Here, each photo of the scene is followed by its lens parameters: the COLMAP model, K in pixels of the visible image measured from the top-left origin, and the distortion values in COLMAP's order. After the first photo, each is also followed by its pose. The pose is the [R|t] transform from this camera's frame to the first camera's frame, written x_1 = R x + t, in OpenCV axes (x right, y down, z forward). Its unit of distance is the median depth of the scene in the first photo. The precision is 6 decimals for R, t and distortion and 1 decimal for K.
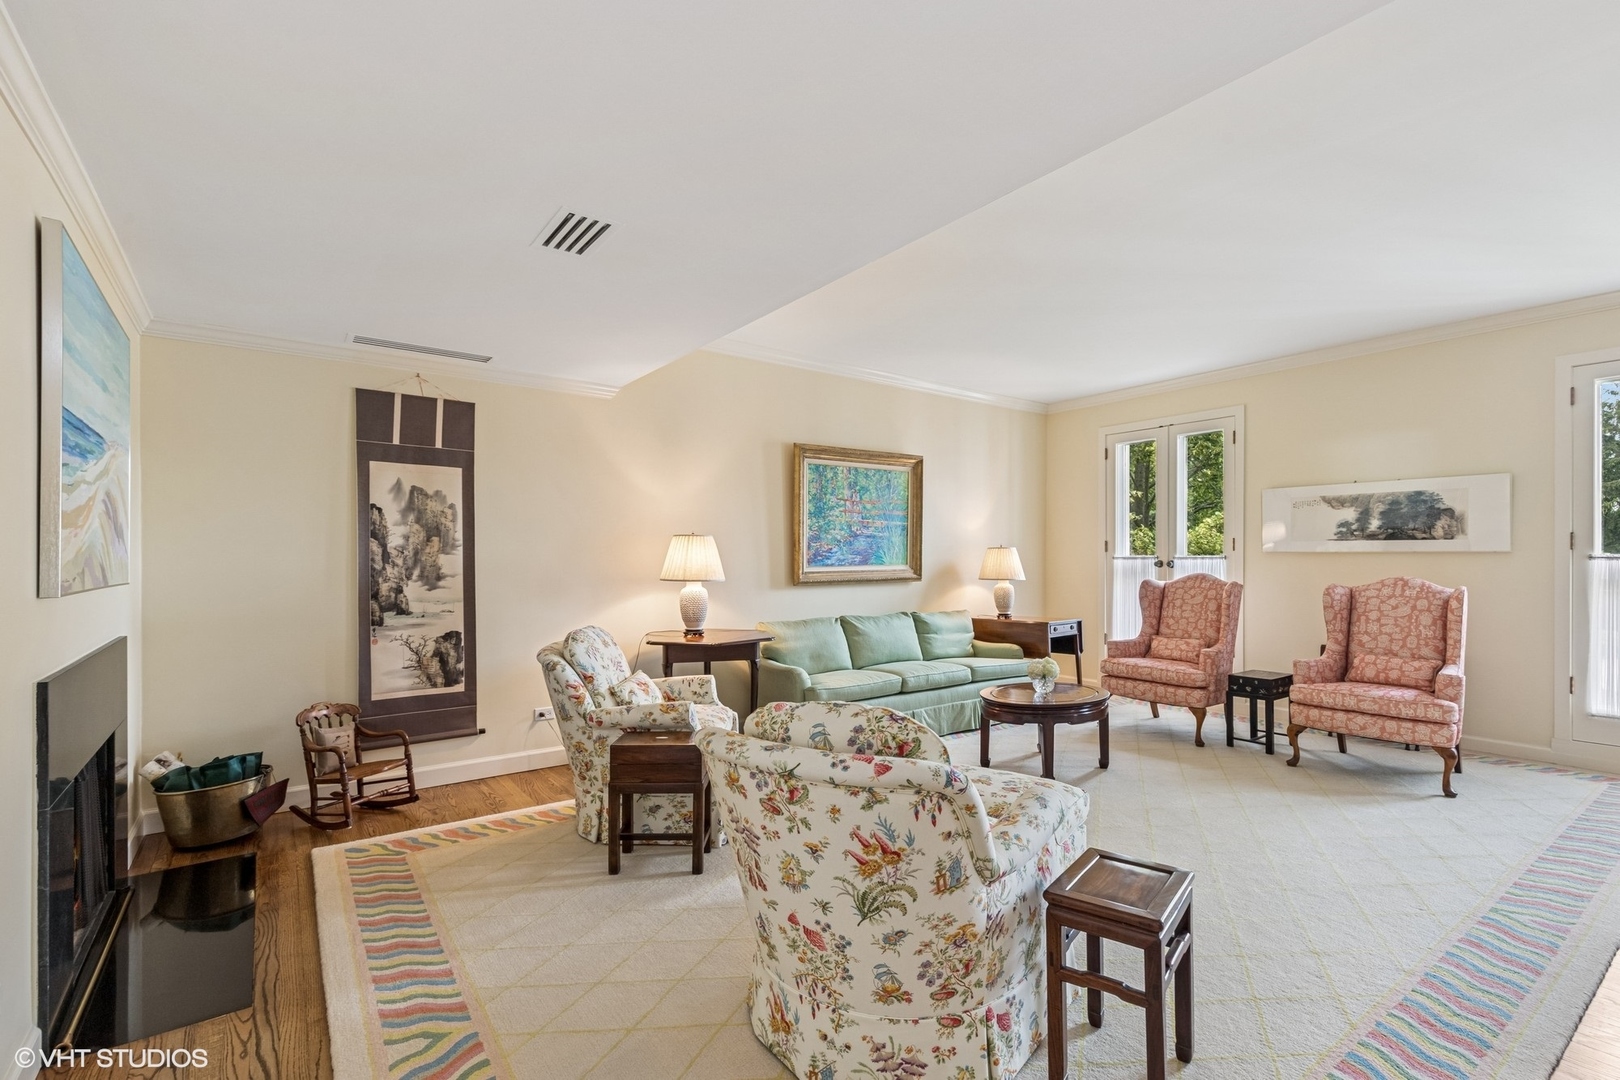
lens RADIAL K [[734.6, 0, 816.1], [0, 734.6, 557.8], [0, 0, 1]] dist [0.000252, -0.001472]
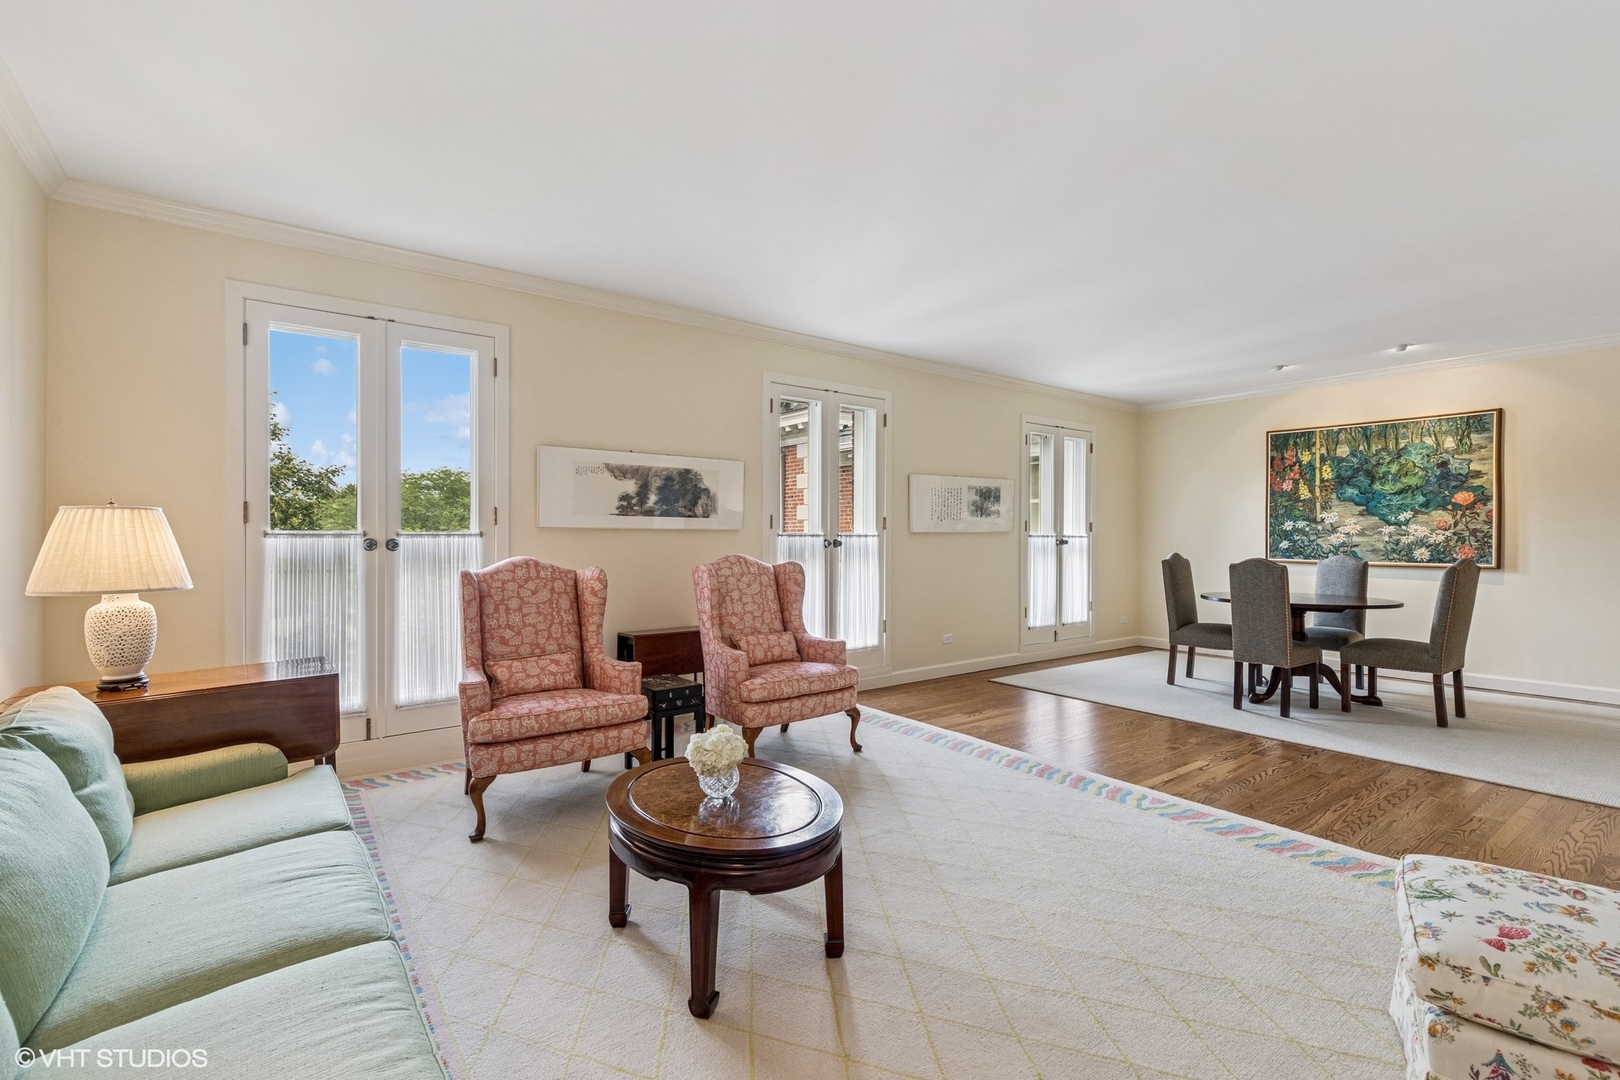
lens RADIAL K [[734.6, 0, 821.0], [0, 734.6, 534.3], [0, 0, 1]] dist [0.000252, -0.001472]
pose [[-0.003263, 0.005588, 0.999979, -0.220144], [0.006443, 0.999964, -0.005566, 0.006565], [-0.999974, 0.006425, -0.003299, 0.993026]]
